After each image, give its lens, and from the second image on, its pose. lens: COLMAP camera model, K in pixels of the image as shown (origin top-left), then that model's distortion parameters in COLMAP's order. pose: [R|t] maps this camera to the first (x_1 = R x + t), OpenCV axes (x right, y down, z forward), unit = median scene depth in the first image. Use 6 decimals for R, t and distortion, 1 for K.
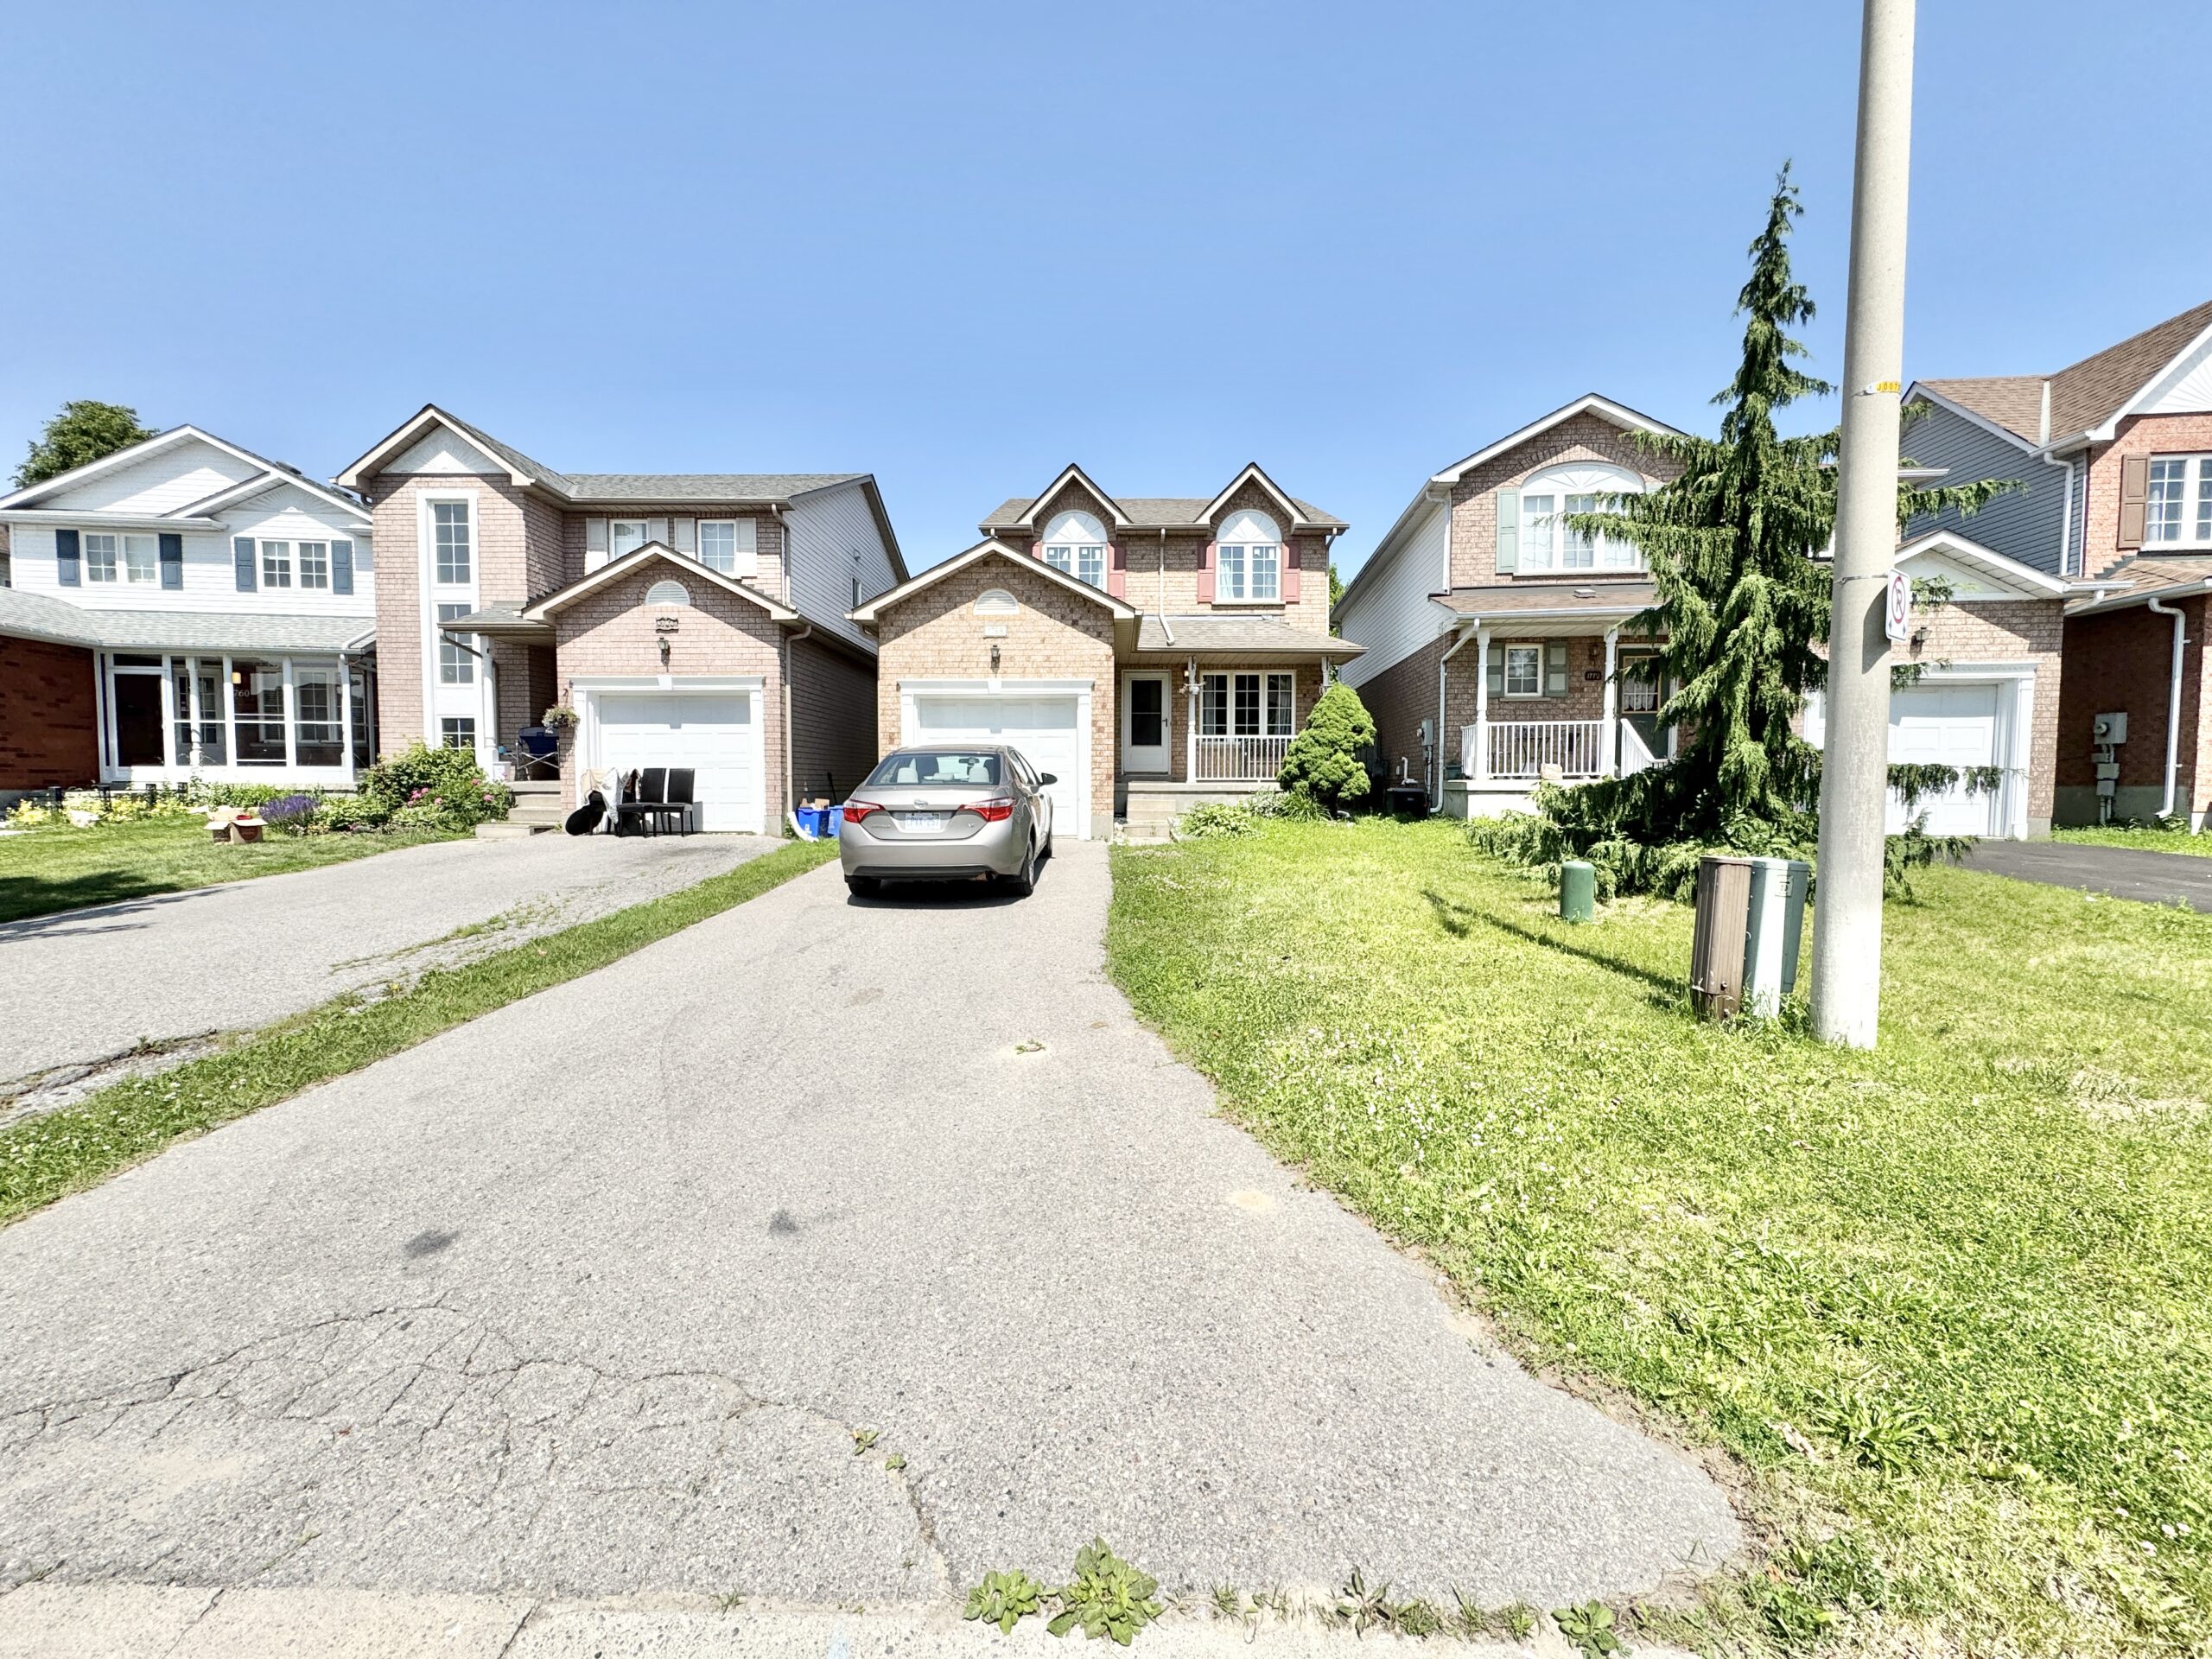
lens RADIAL K [[878.5, 0, 1103.3], [0, 878.5, 827.0], [0, 0, 1]] dist [-0.001236, 0.000822]
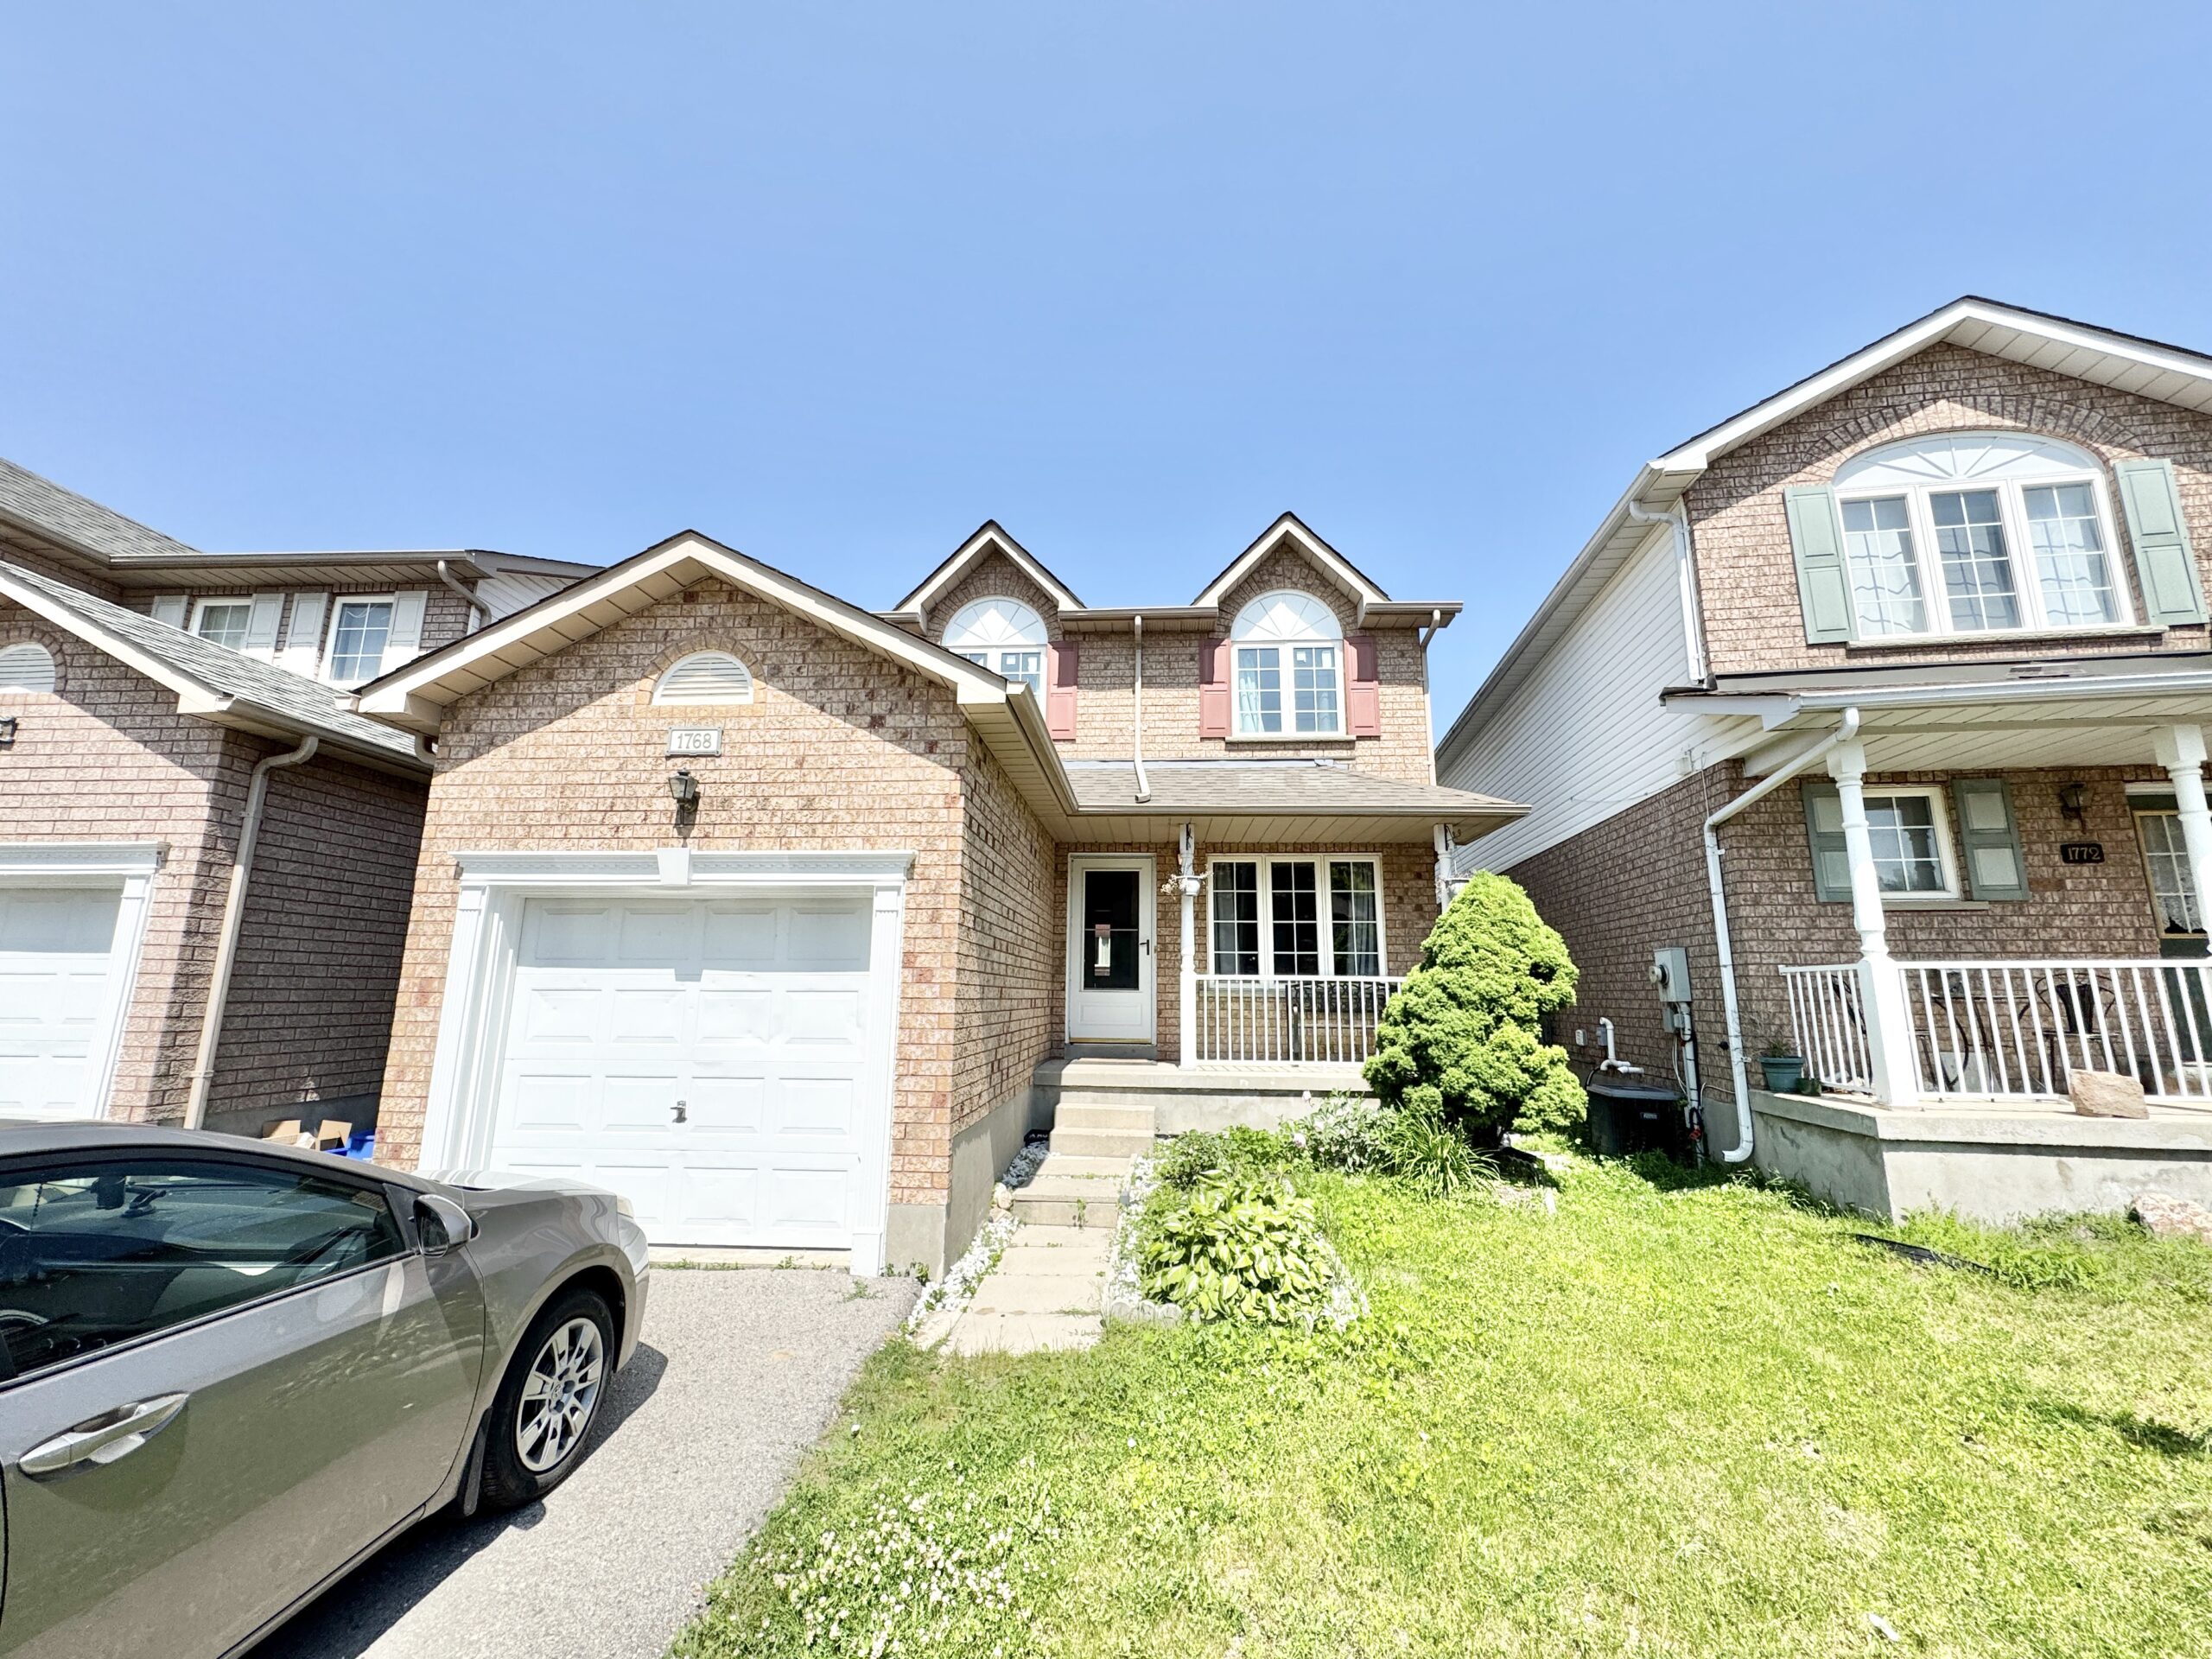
lens RADIAL K [[878.5, 0, 1110.9], [0, 878.5, 826.0], [0, 0, 1]] dist [-0.001236, 0.000822]
pose [[0.998920, -0.000107, -0.046462, 0.080372], [-0.010970, 0.971183, -0.238084, -0.066493], [0.045148, 0.238337, 0.970133, 0.482860]]
